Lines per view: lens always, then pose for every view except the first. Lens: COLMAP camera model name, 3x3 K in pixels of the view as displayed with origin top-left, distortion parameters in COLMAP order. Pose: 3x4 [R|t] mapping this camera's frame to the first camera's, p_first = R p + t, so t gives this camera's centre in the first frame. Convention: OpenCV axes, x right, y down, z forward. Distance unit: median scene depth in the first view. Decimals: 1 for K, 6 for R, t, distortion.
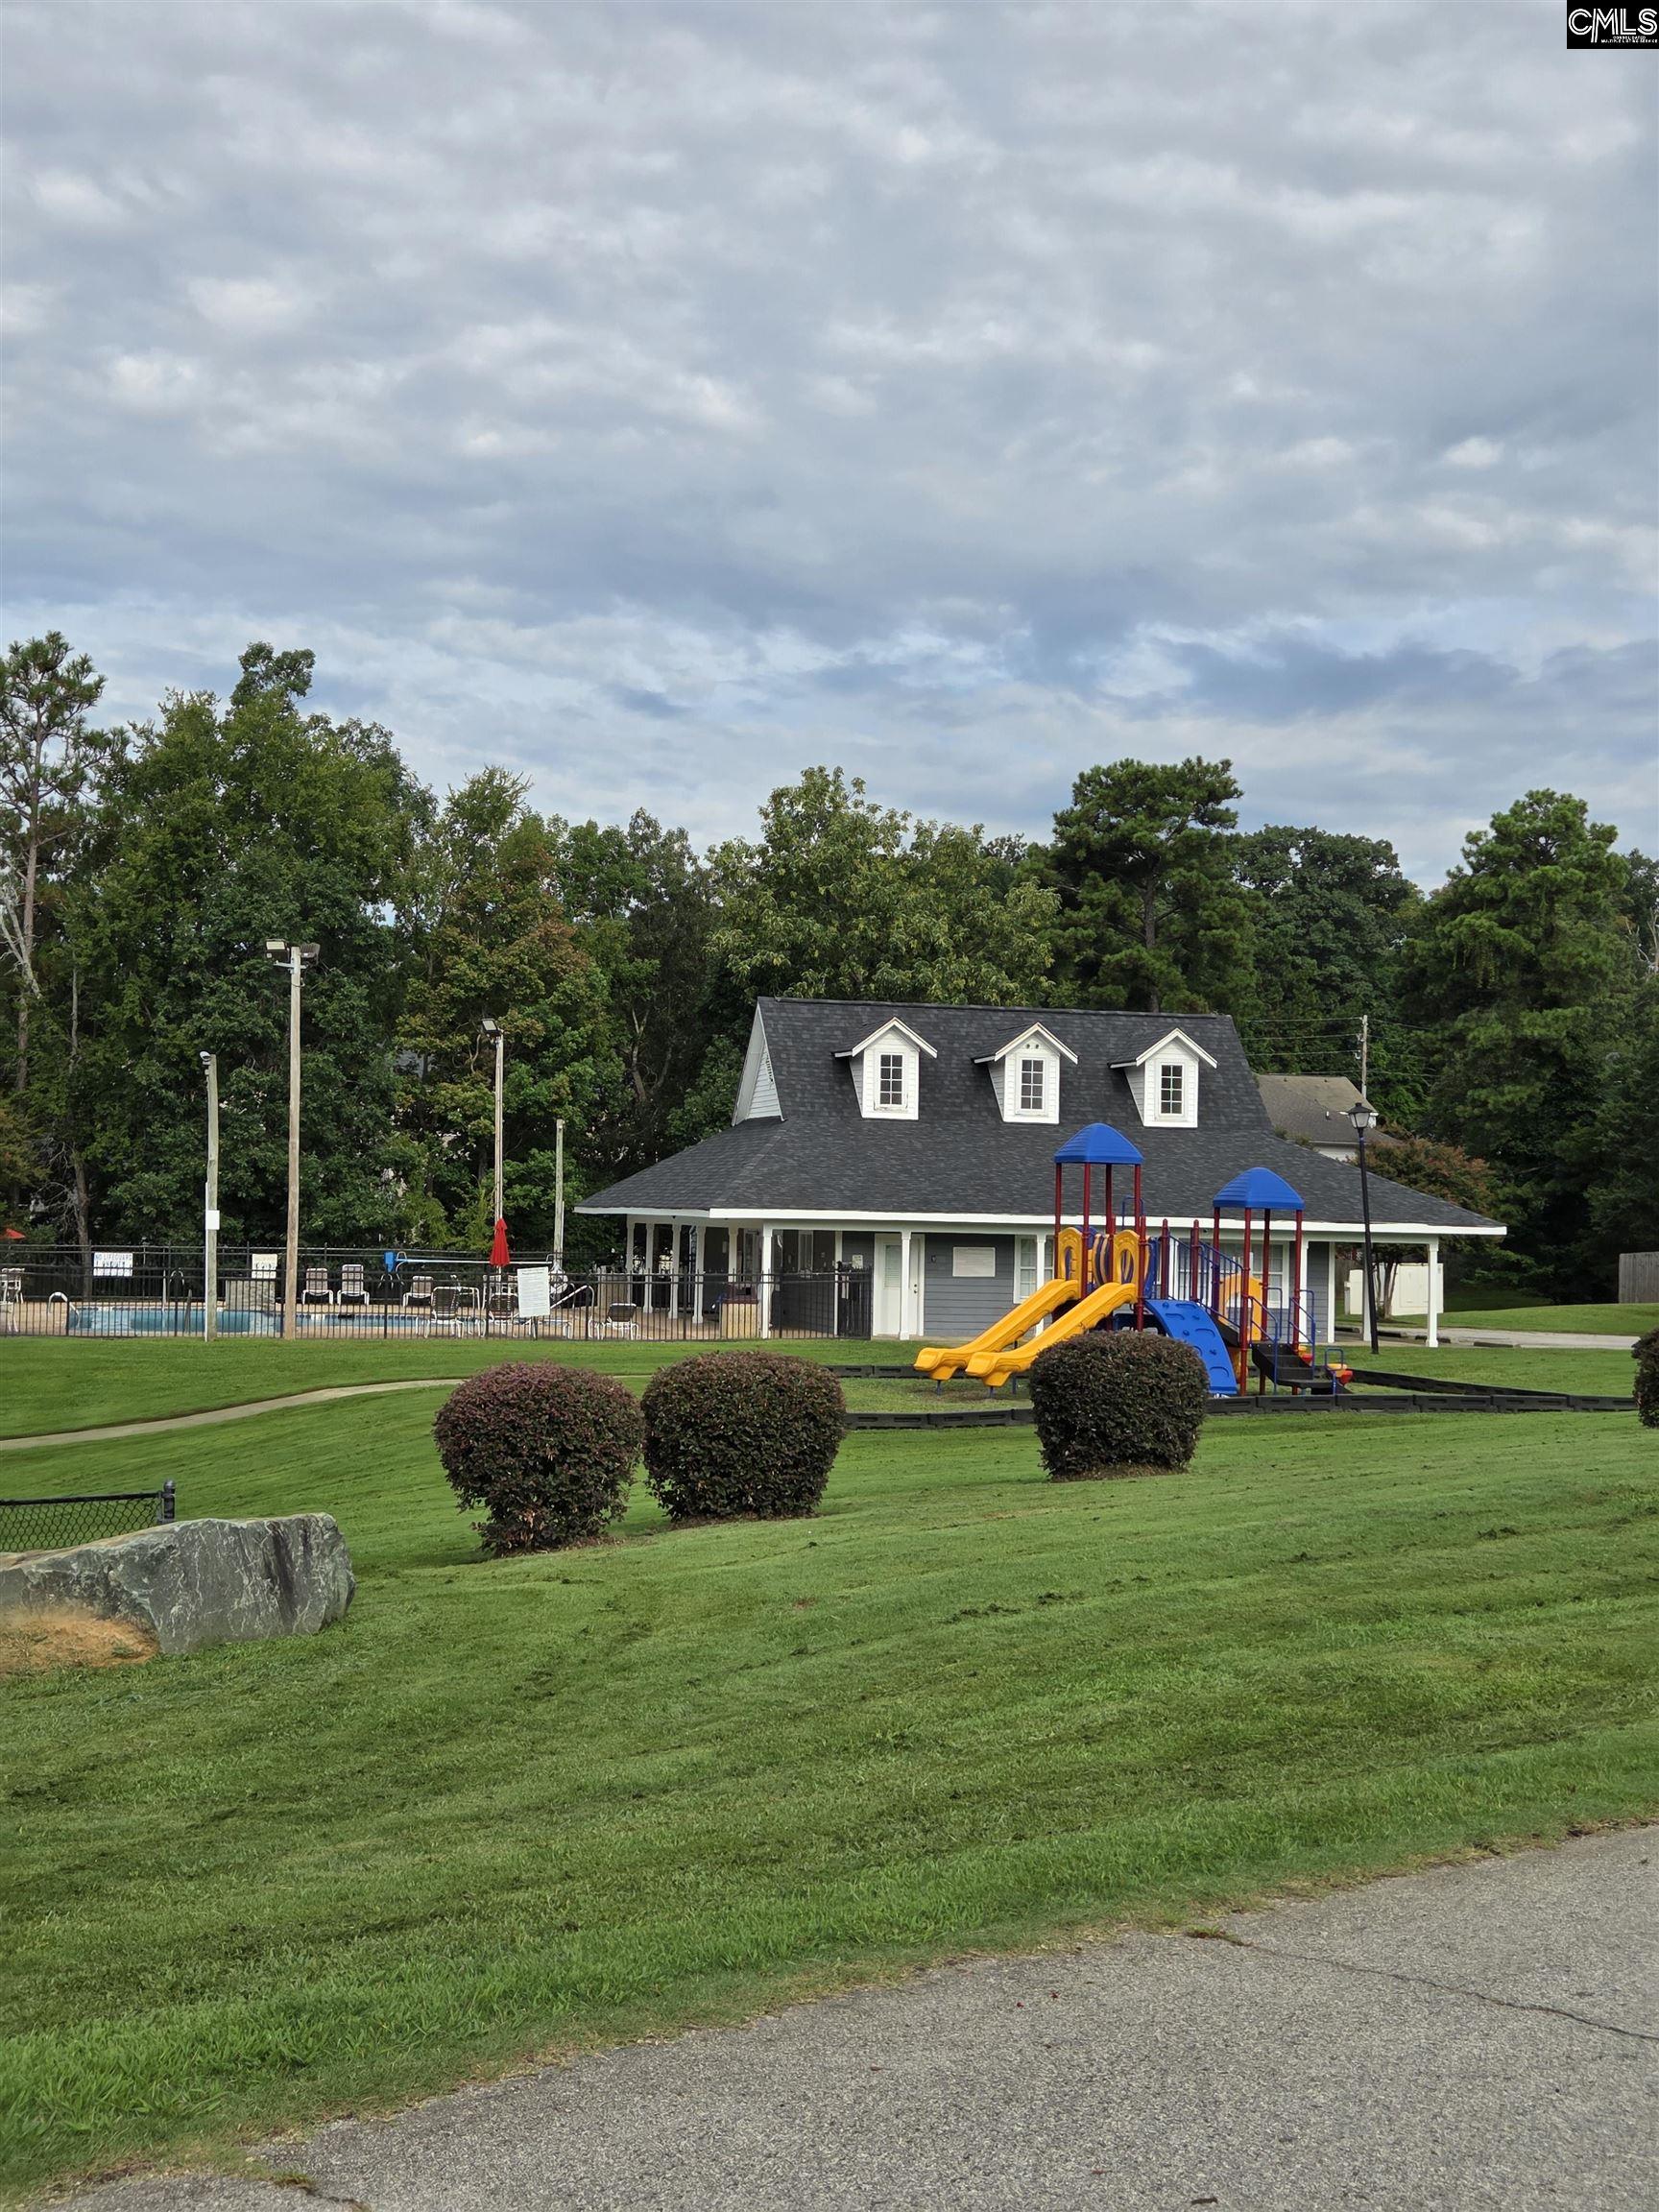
lens RADIAL K [[2950.5, 0, 829.2], [0, 2950.5, 1170.4], [0, 0, 1]] dist [0.161902, -0.340643]
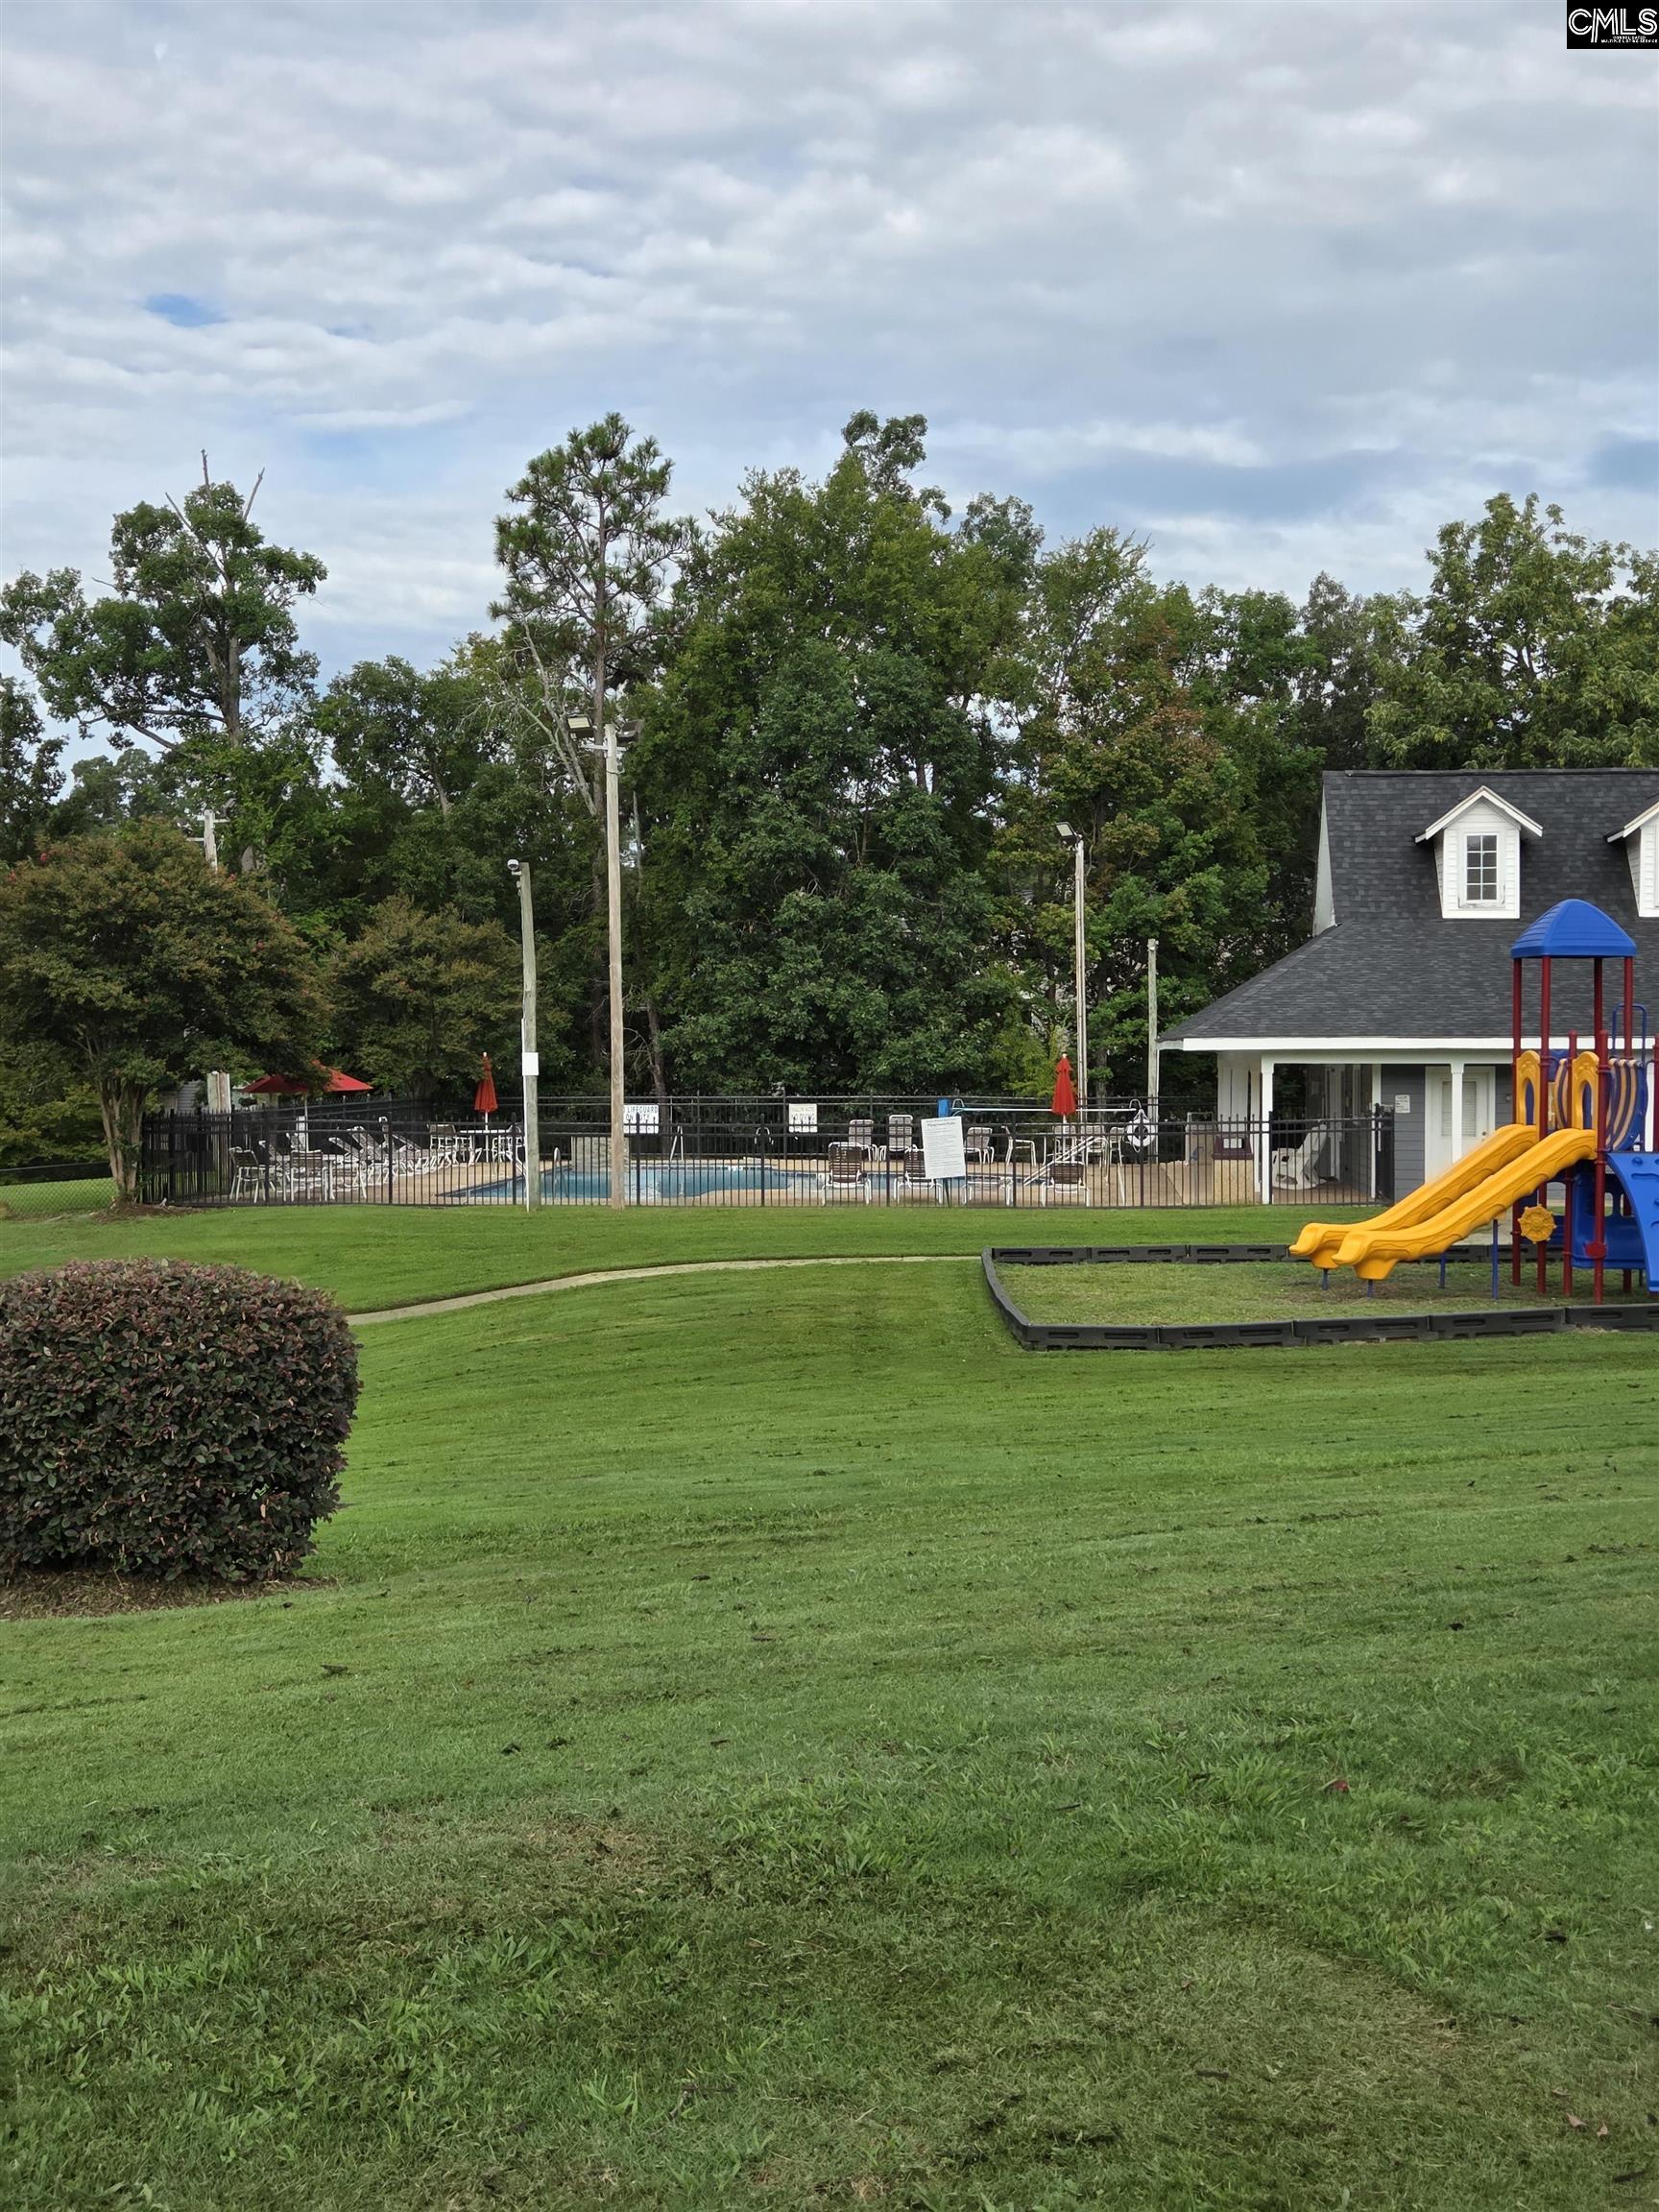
lens RADIAL K [[2950.5, 0, 829.2], [0, 2950.5, 1170.4], [0, 0, 1]] dist [0.161902, -0.340643]
pose [[0.947923, -0.007989, -0.318398, 0.087556], [0.024515, 0.998550, 0.047930, 0.005798], [0.317554, -0.053239, 0.946745, 0.164199]]
